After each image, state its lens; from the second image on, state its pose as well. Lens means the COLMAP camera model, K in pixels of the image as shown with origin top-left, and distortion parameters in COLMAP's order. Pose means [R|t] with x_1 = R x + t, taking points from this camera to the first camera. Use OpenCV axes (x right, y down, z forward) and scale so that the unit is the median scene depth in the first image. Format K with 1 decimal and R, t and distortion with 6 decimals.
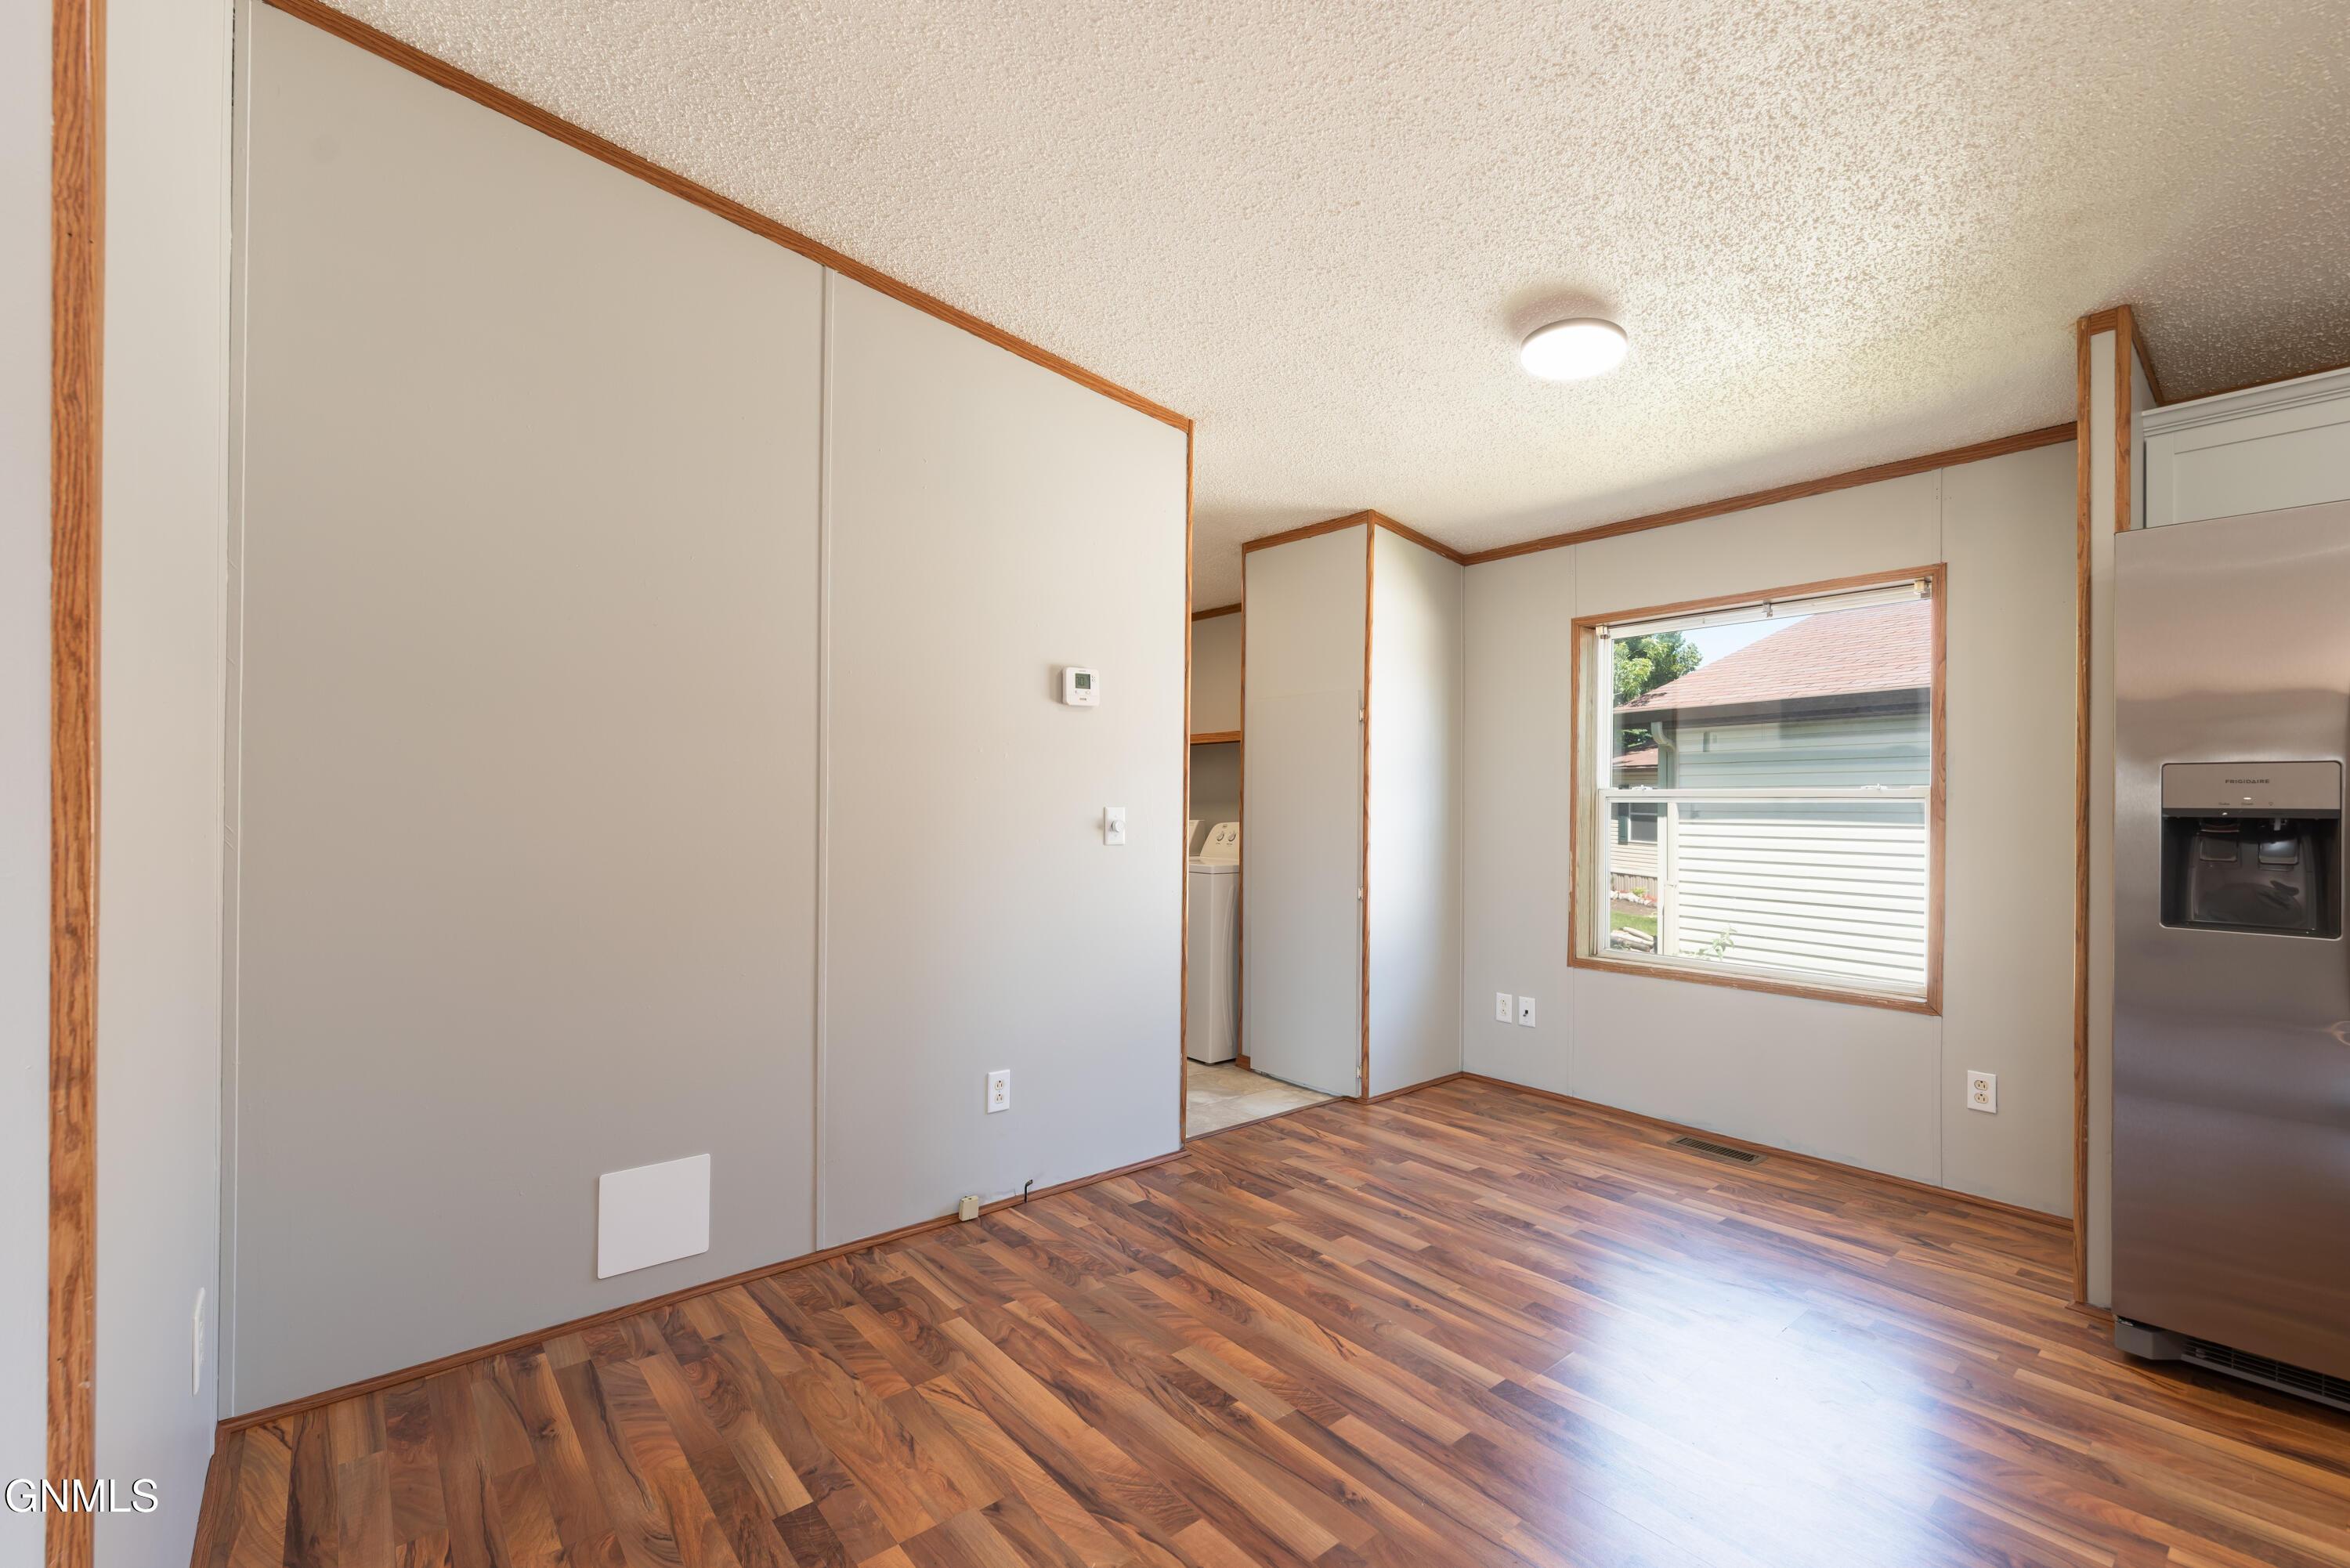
lens RADIAL K [[1006.0, 0, 1187.7], [0, 1006.0, 801.2], [0, 0, 1]] dist [0.002643, -0.000900]
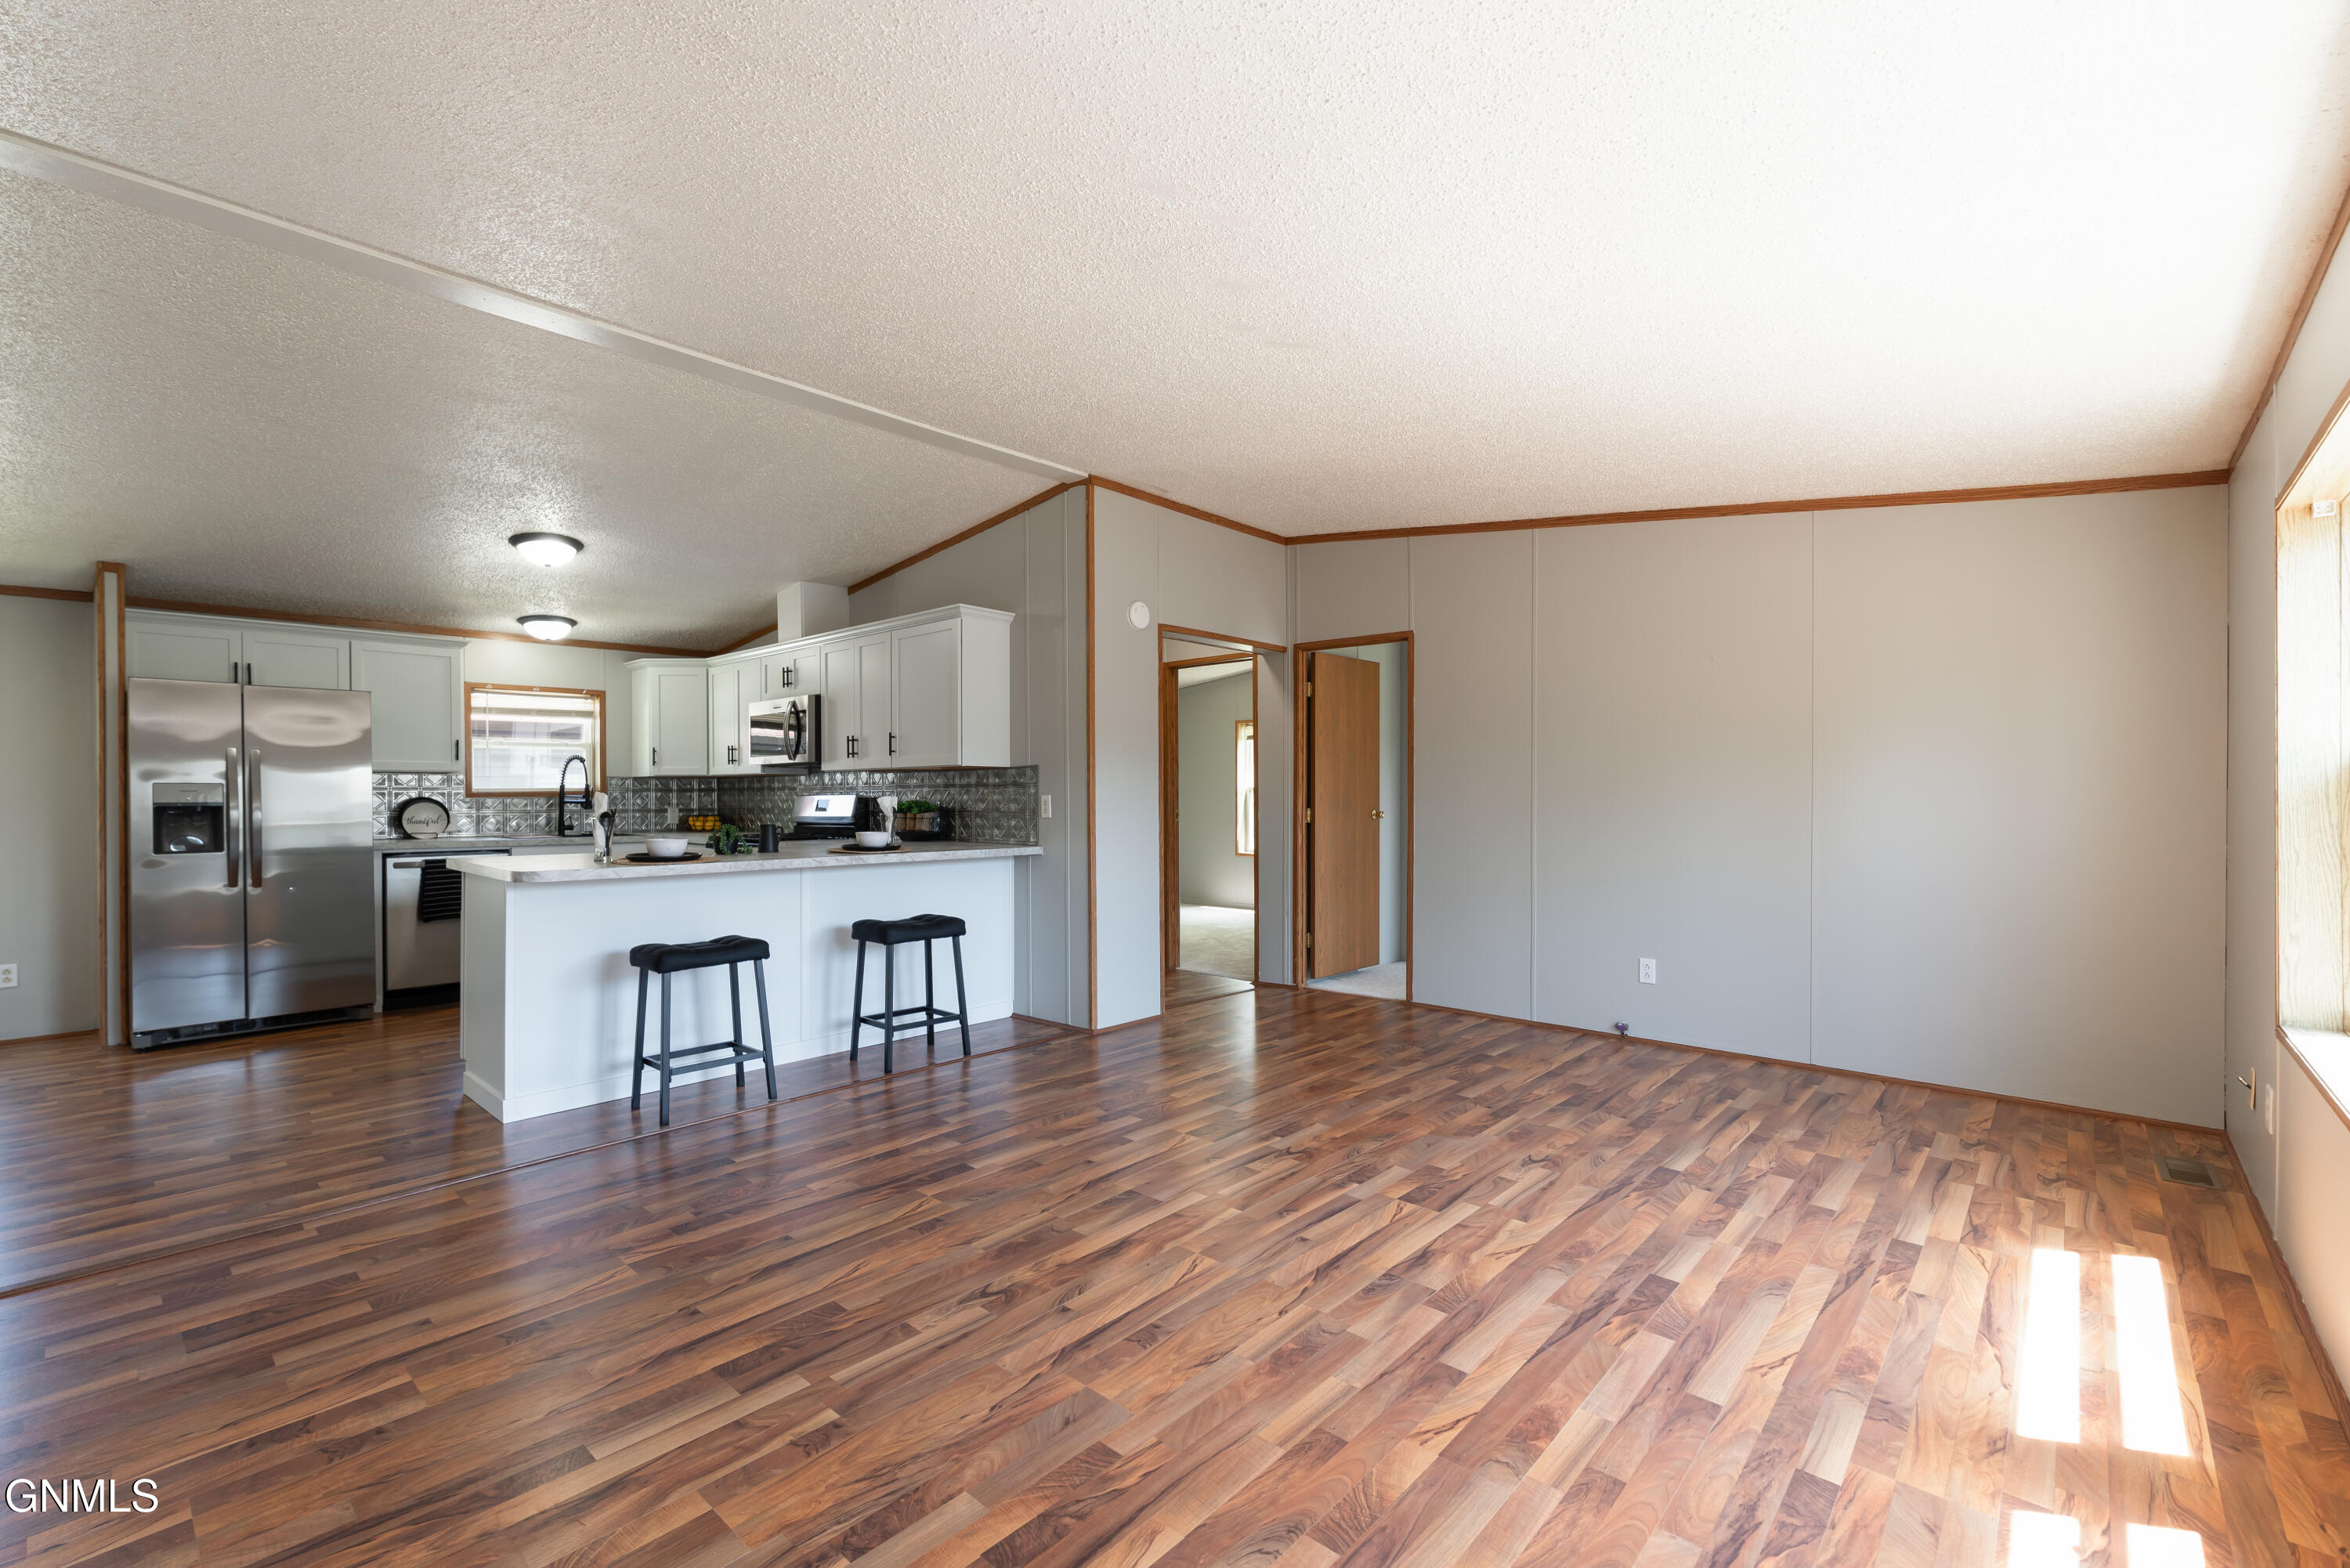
lens RADIAL K [[1006.0, 0, 1167.3], [0, 1006.0, 790.0], [0, 0, 1]] dist [0.002643, -0.000900]
pose [[-0.134348, 0.003105, 0.990929, -1.317565], [0.009908, 0.999949, -0.001790, 0.004566], [-0.990885, 0.009577, -0.134372, -0.795600]]
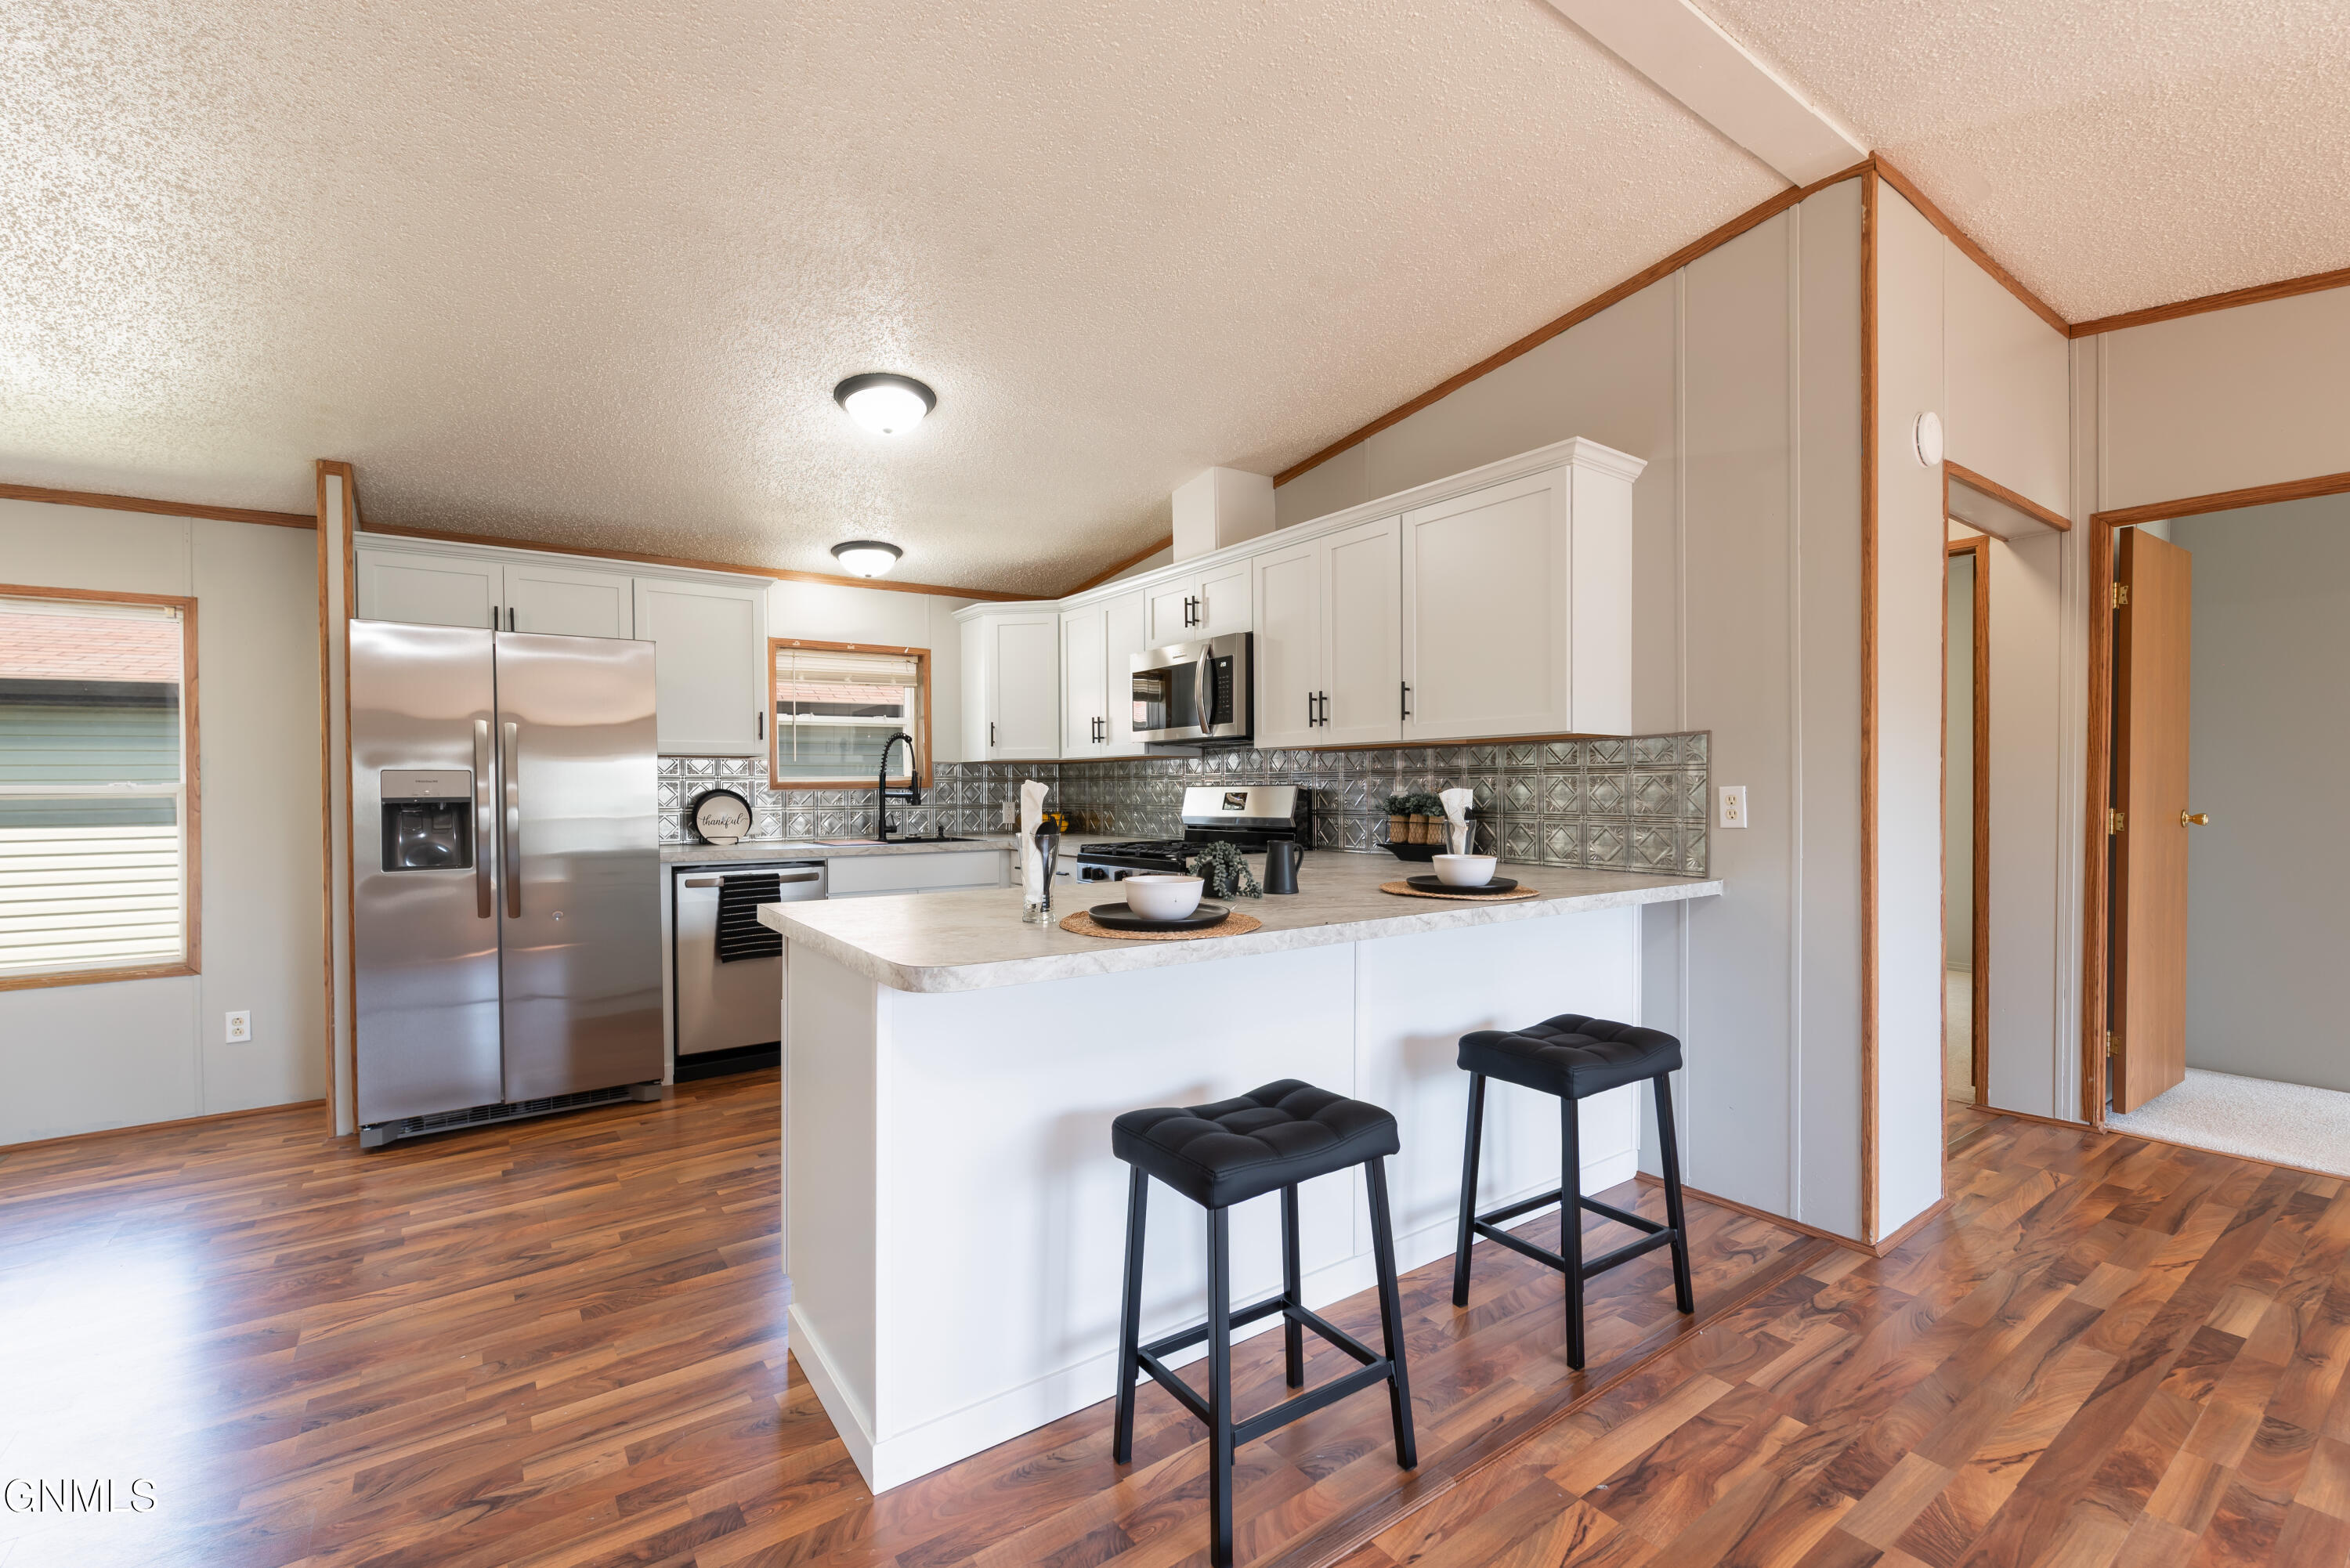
lens RADIAL K [[1006.0, 0, 1169.8], [0, 1006.0, 791.6], [0, 0, 1]] dist [0.002643, -0.000900]
pose [[0.083703, -0.008423, 0.996455, -0.427775], [0.011622, 0.999905, 0.007476, -0.000223], [-0.996423, 0.010955, 0.083793, -0.311663]]
